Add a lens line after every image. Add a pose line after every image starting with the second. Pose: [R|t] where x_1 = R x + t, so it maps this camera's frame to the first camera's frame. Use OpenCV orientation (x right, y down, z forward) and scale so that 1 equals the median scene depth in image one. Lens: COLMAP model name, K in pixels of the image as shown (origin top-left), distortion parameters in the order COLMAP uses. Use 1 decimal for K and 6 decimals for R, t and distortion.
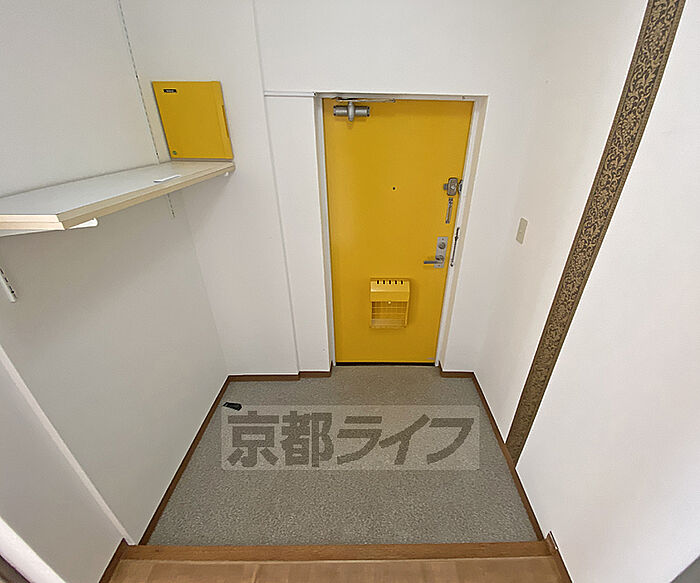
lens RADIAL K [[318.1, 0, 361.2], [0, 318.1, 296.9], [0, 0, 1]] dist [0.002066, 0.000057]
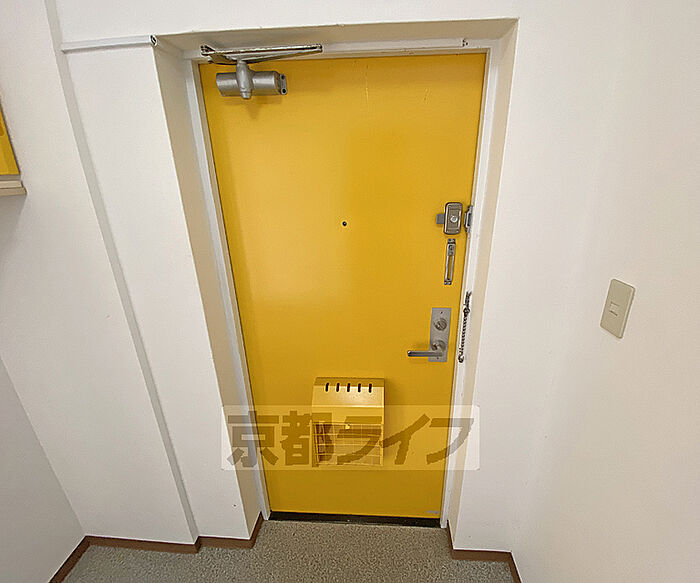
lens RADIAL K [[317.6, 0, 350.0], [0, 317.6, 291.5], [0, 0, 1]] dist [-0.001912, -0.000061]
pose [[0.997234, -0.006910, -0.073999, 0.140999], [-0.004448, 0.988335, -0.152230, -0.133757], [0.074188, 0.152138, 0.985571, 0.446233]]
